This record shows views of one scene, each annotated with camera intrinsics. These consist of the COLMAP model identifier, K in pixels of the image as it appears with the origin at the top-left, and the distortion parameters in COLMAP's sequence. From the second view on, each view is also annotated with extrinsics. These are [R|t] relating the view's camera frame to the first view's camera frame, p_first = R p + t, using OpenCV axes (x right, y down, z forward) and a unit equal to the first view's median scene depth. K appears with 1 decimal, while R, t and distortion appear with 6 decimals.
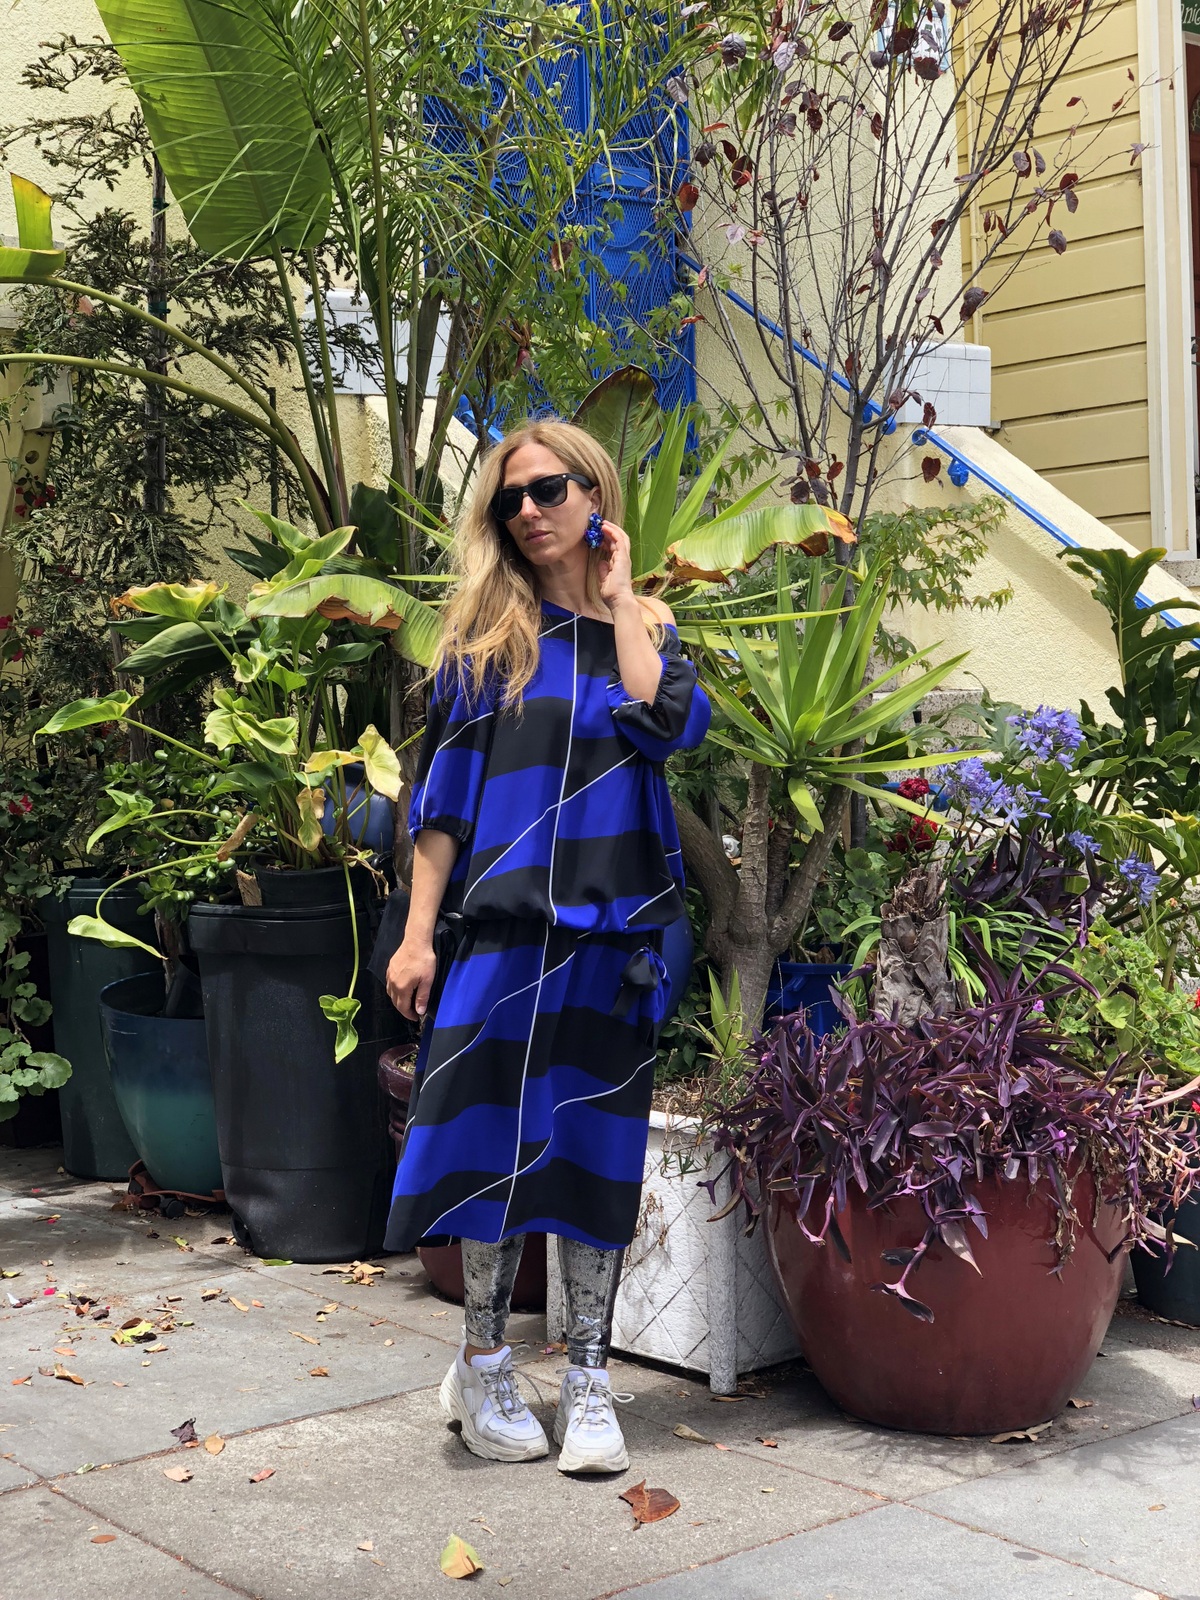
lens RADIAL K [[2380.5, 0, 595.7], [0, 2380.5, 790.3], [0, 0, 1]] dist [0.060159, 0.000000]
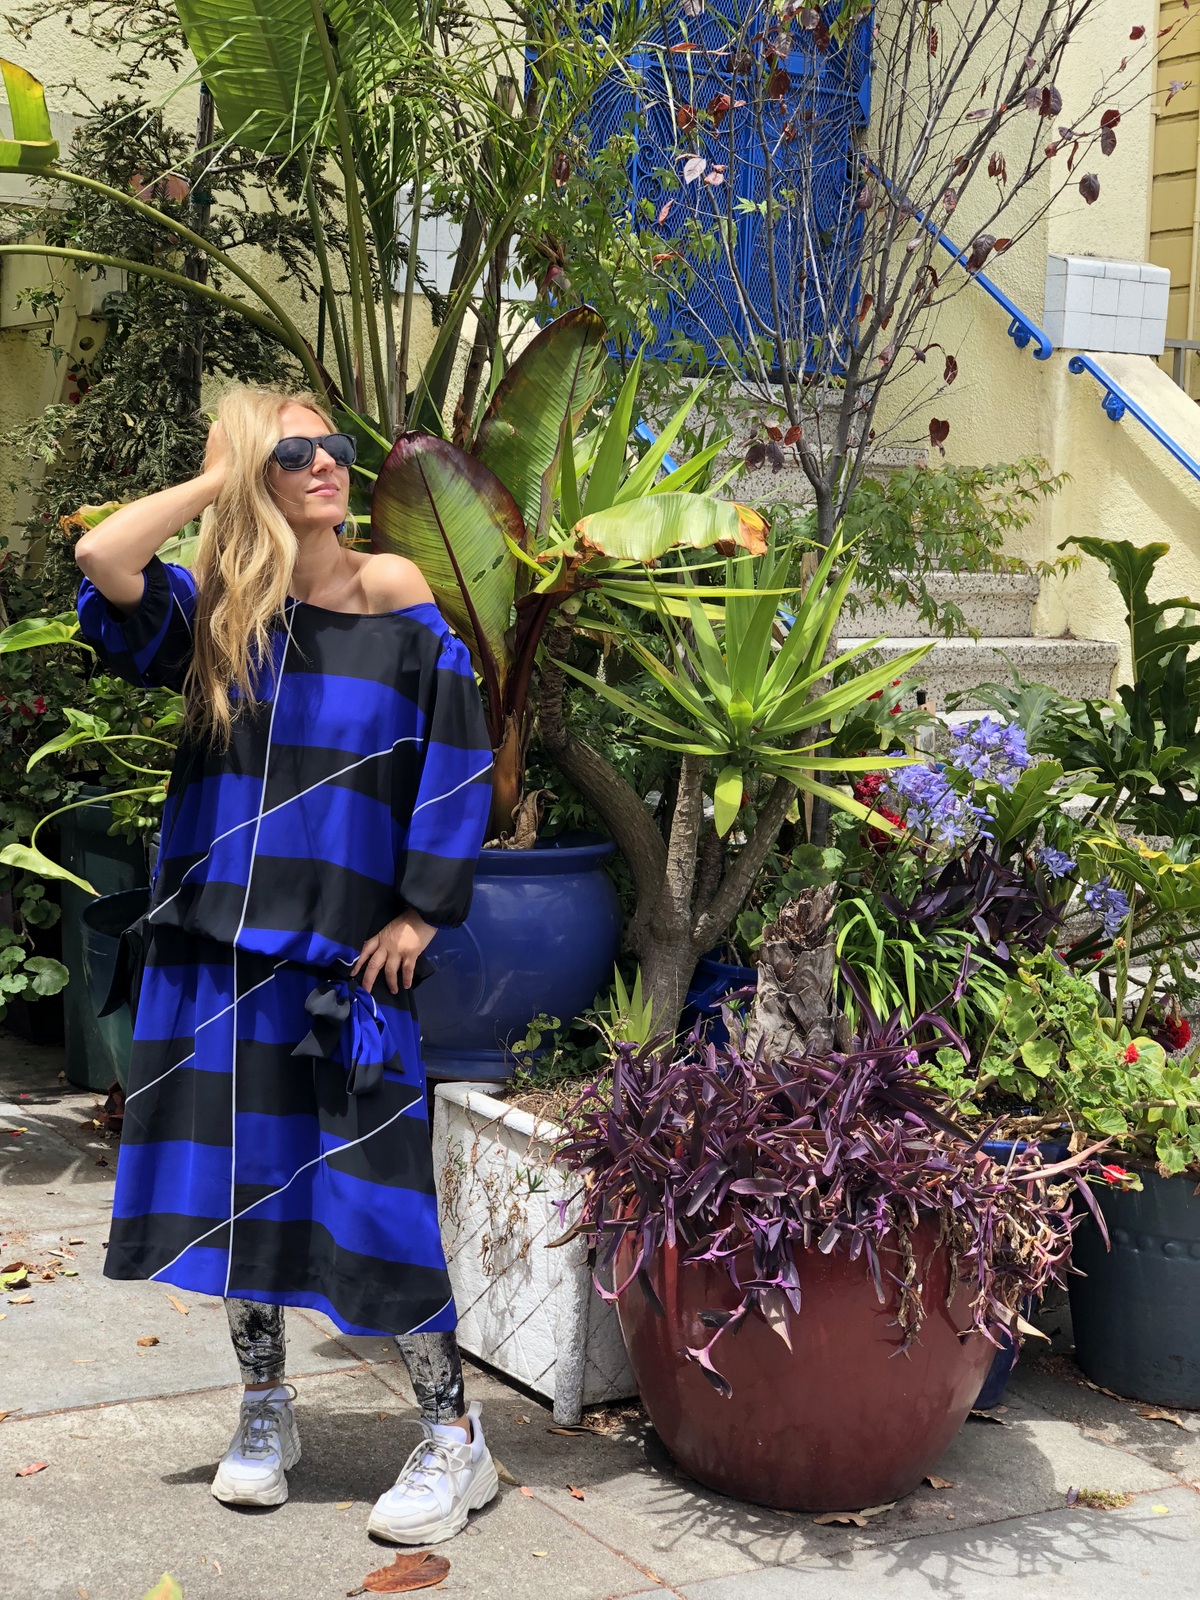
lens RADIAL K [[2380.5, 0, 570.1], [0, 2380.5, 798.0], [0, 0, 1]] dist [0.060159, 0.000000]
pose [[0.988001, 0.082950, -0.130282, 0.140228], [-0.075044, 0.995094, 0.064470, -0.046809], [0.134991, -0.053920, 0.989379, 0.077297]]
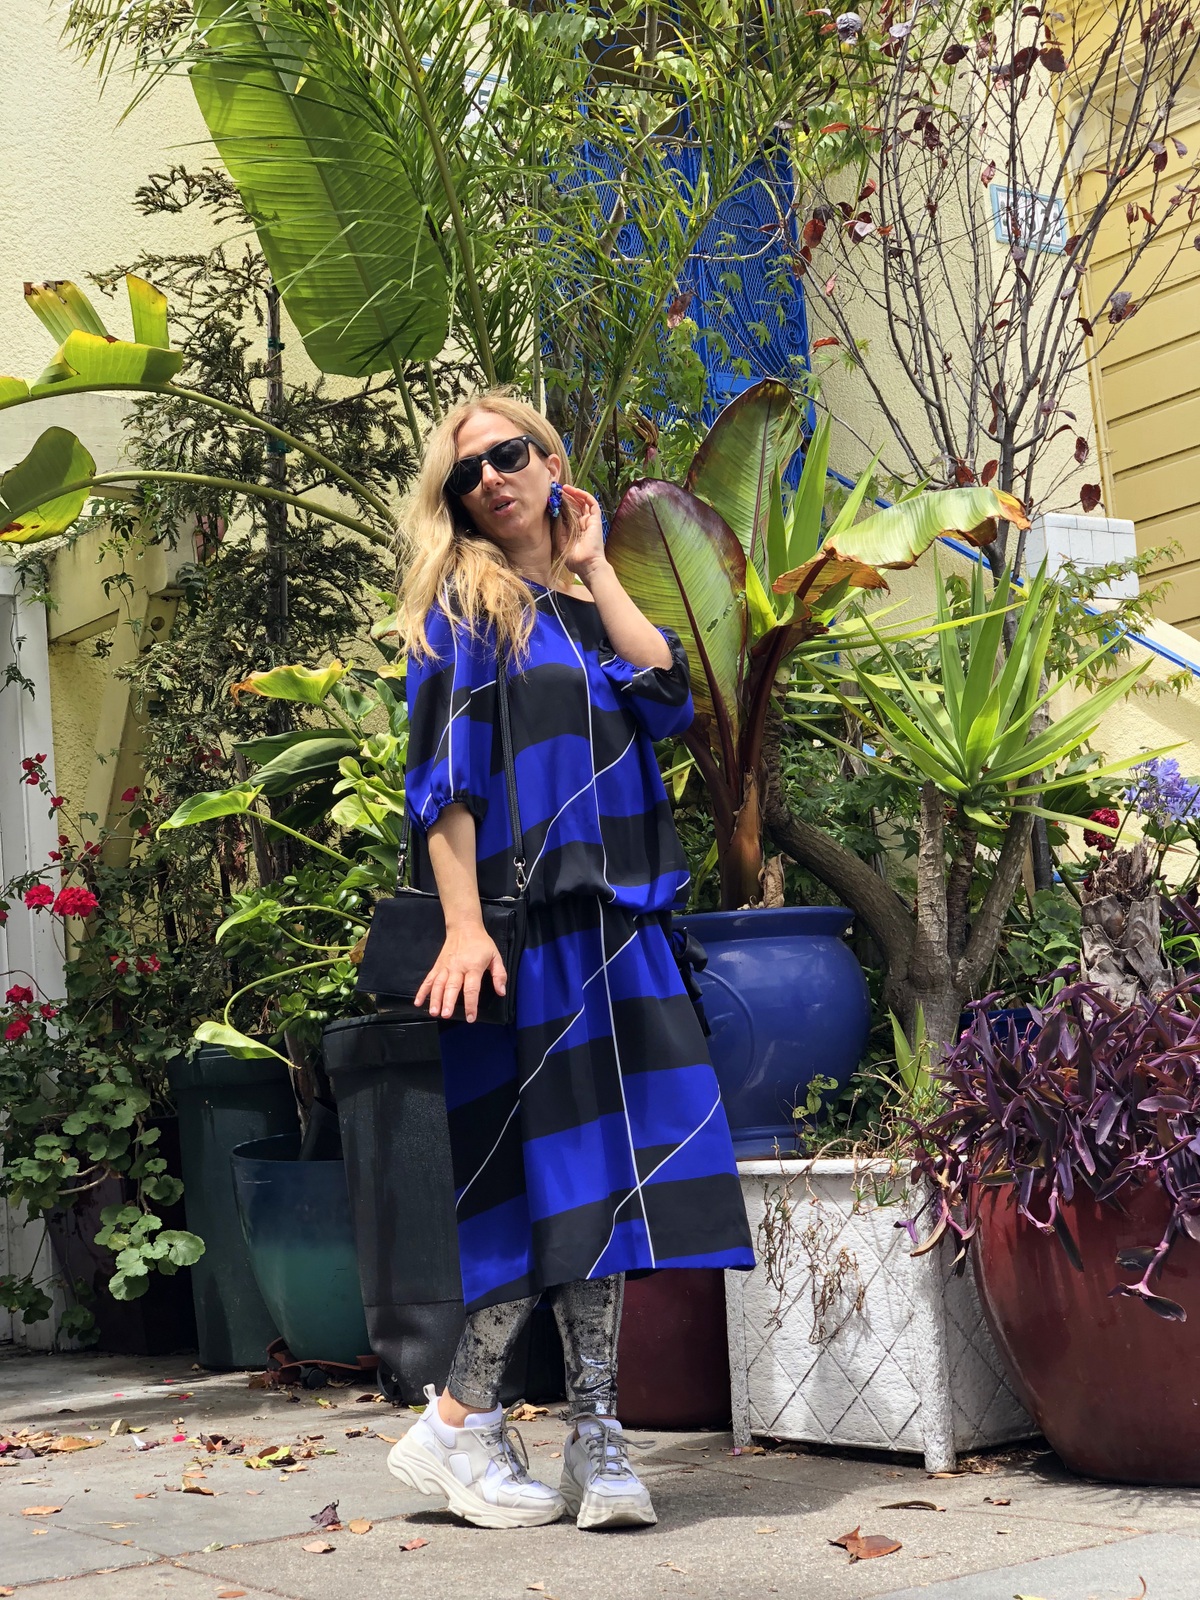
lens RADIAL K [[2380.5, 0, 595.6], [0, 2380.5, 757.4], [0, 0, 1]] dist [0.060159, 0.000000]
pose [[0.997011, -0.054962, -0.054297, -0.009183], [0.045038, 0.984491, -0.169553, 0.123825], [0.062774, 0.166601, 0.984024, 0.083720]]
